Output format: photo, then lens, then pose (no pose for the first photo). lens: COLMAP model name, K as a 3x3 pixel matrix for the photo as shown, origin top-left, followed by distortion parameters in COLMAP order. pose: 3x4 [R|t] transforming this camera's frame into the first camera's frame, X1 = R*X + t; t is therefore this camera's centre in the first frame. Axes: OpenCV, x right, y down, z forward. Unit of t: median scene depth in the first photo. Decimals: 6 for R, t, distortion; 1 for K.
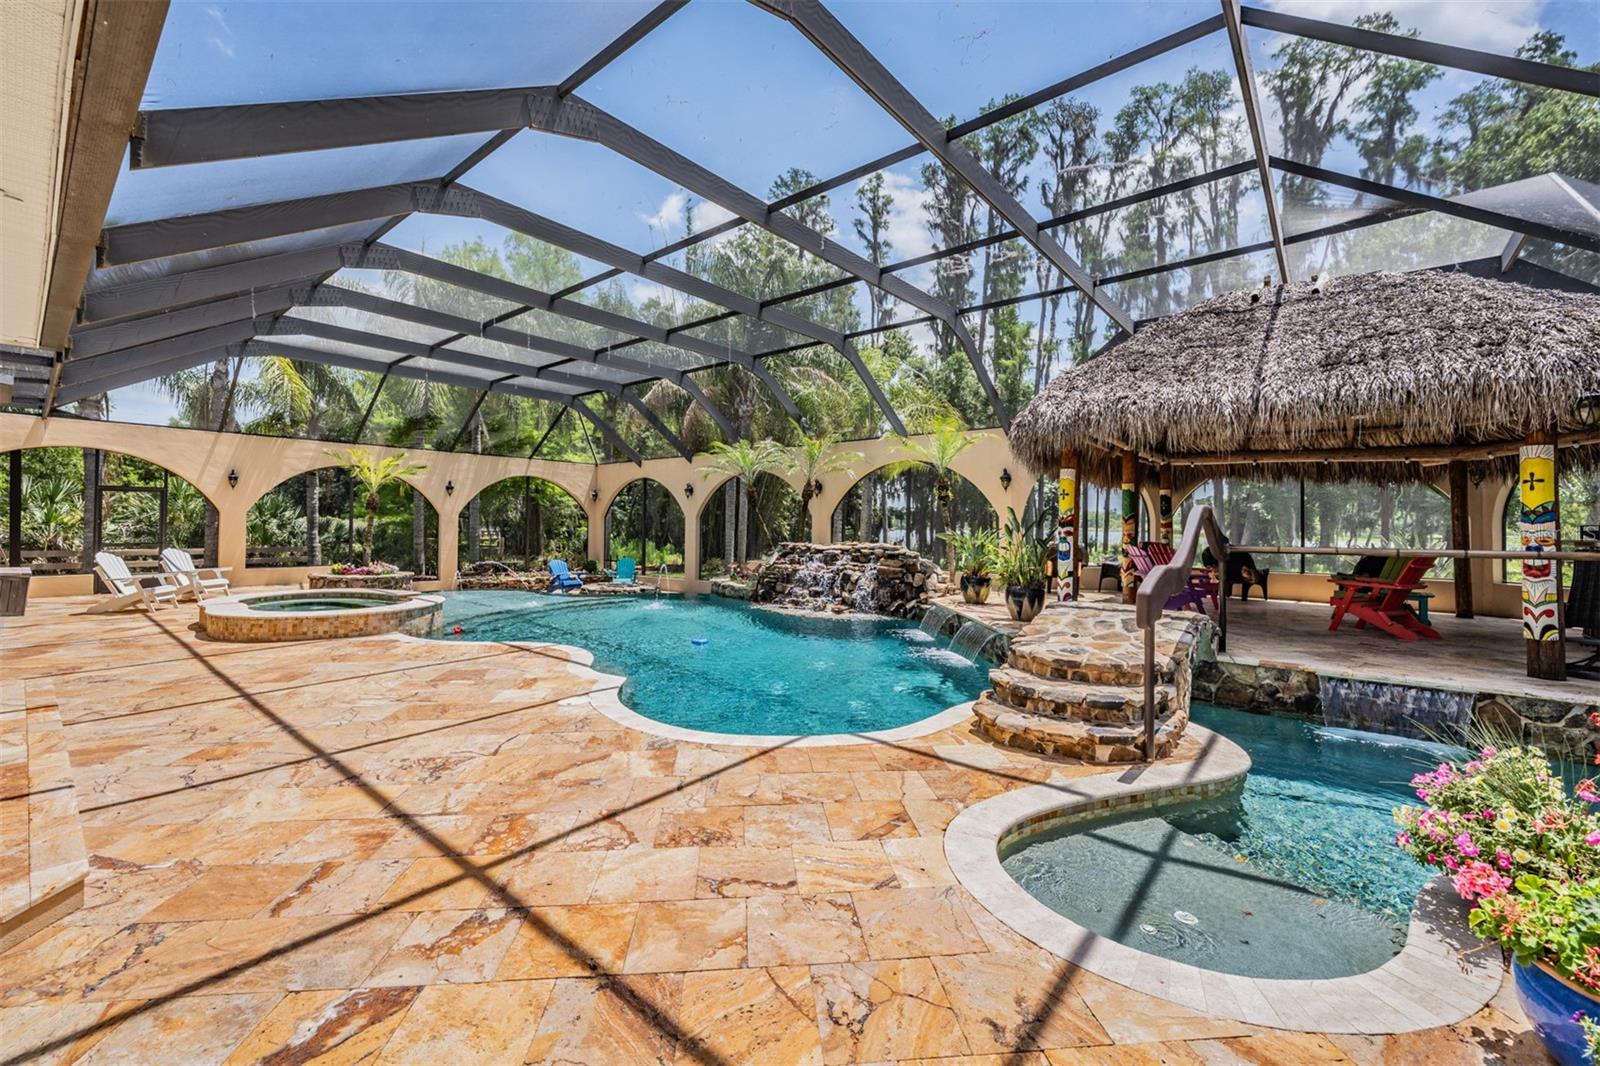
lens RADIAL K [[651.6, 0, 800.0], [0, 651.6, 533.0], [0, 0, 1]] dist [-0.000466, -0.000080]
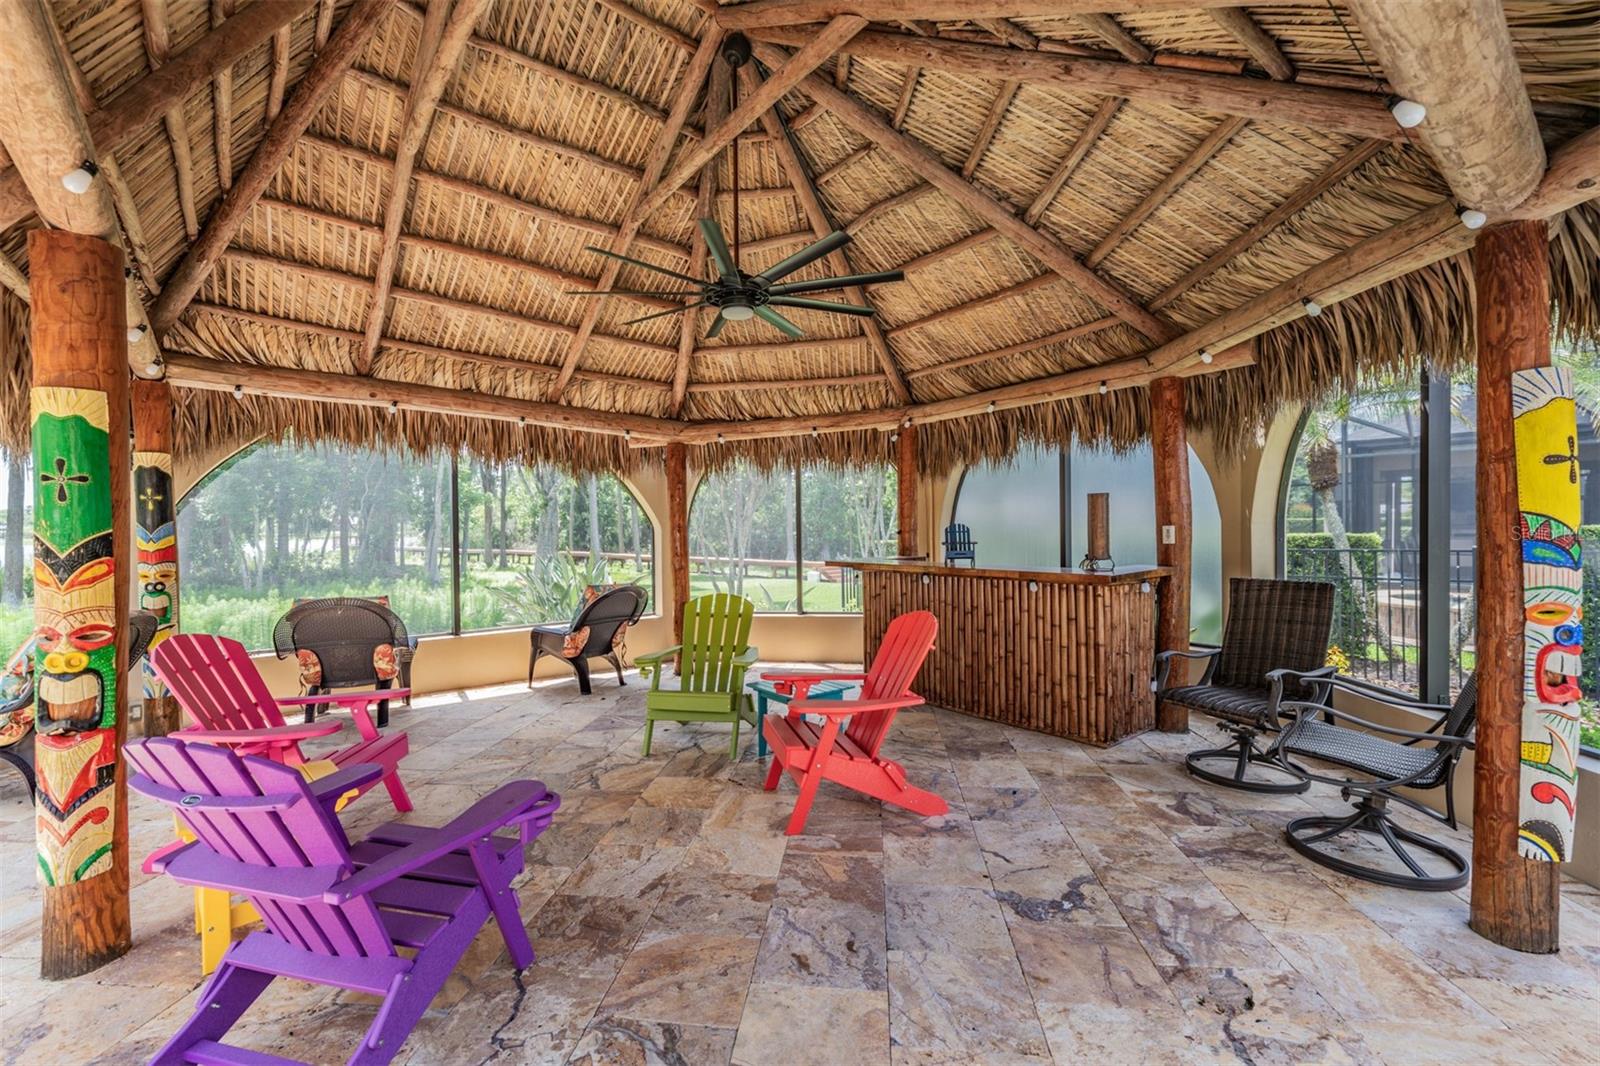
lens RADIAL K [[686.8, 0, 801.4], [0, 686.8, 524.1], [0, 0, 1]] dist [-0.000587, -0.000335]
pose [[0.192704, -0.011587, 0.981189, 0.277058], [0.020828, 0.999753, 0.007716, -0.024199], [-0.981036, 0.018949, 0.192898, 0.606159]]
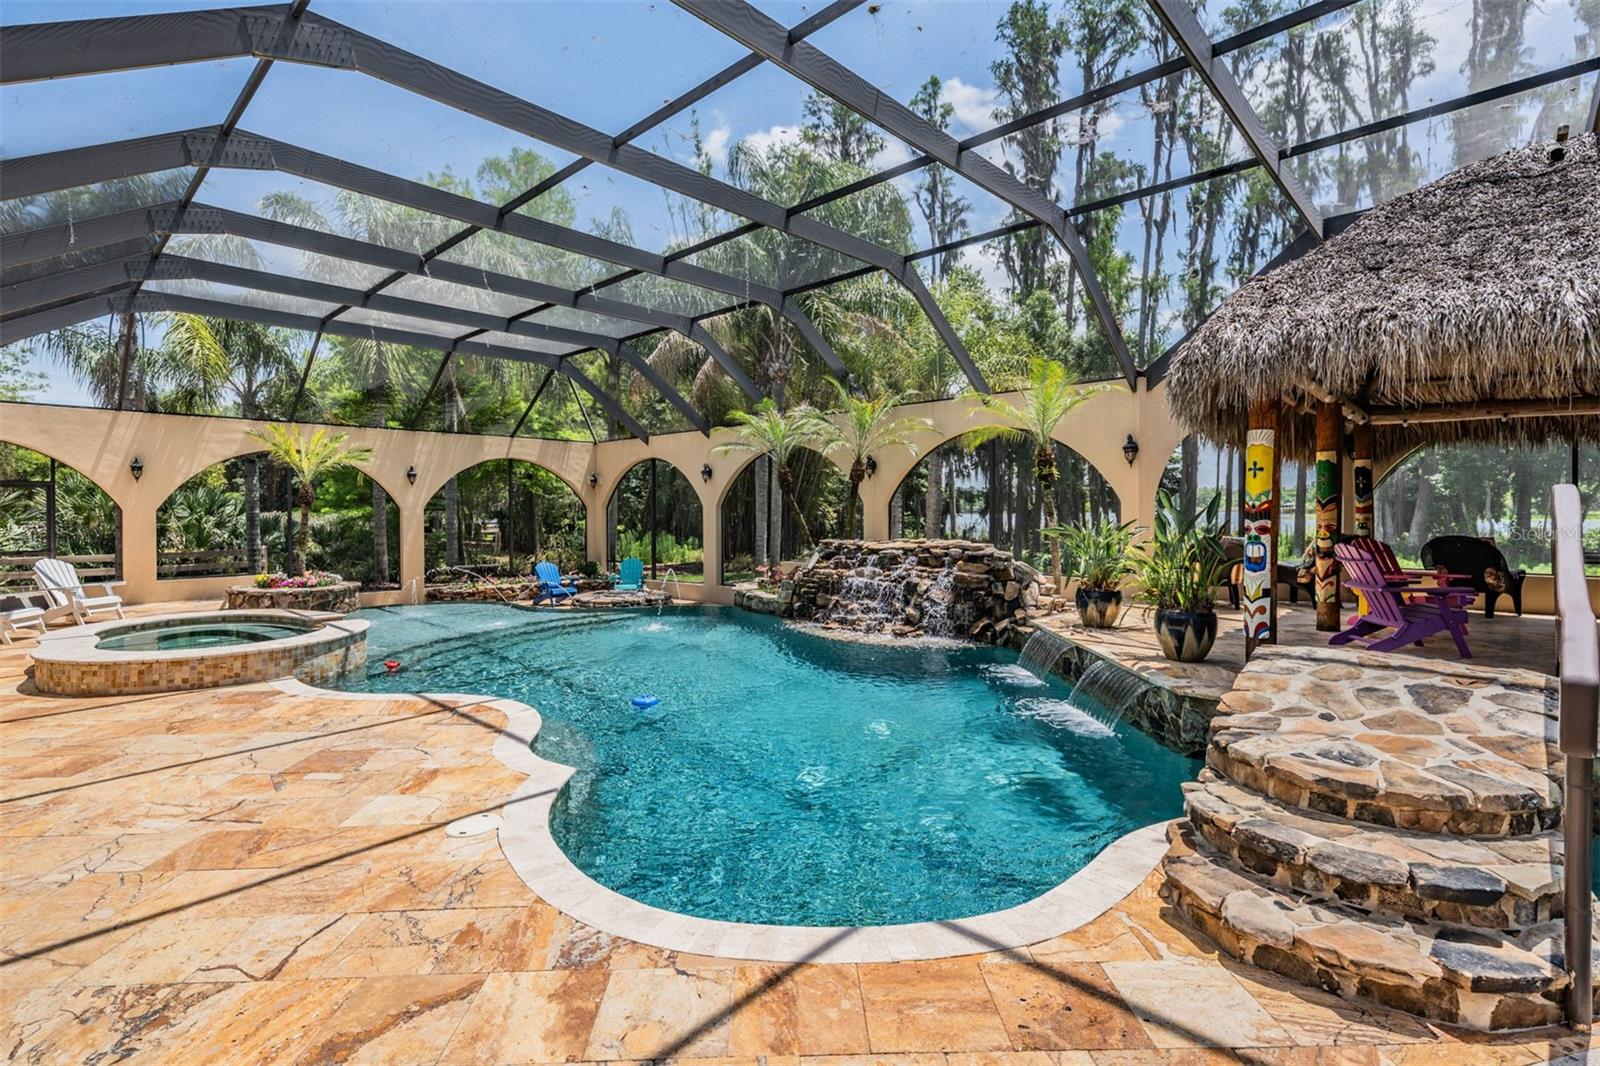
lens RADIAL K [[742.8, 0, 800.3], [0, 742.8, 522.9], [0, 0, 1]] dist [0.012988, -0.006610]
pose [[0.997617, -0.013858, -0.067587, 0.003813], [0.014263, 0.999883, 0.005514, -0.010730], [0.067503, -0.006465, 0.997698, 0.149026]]
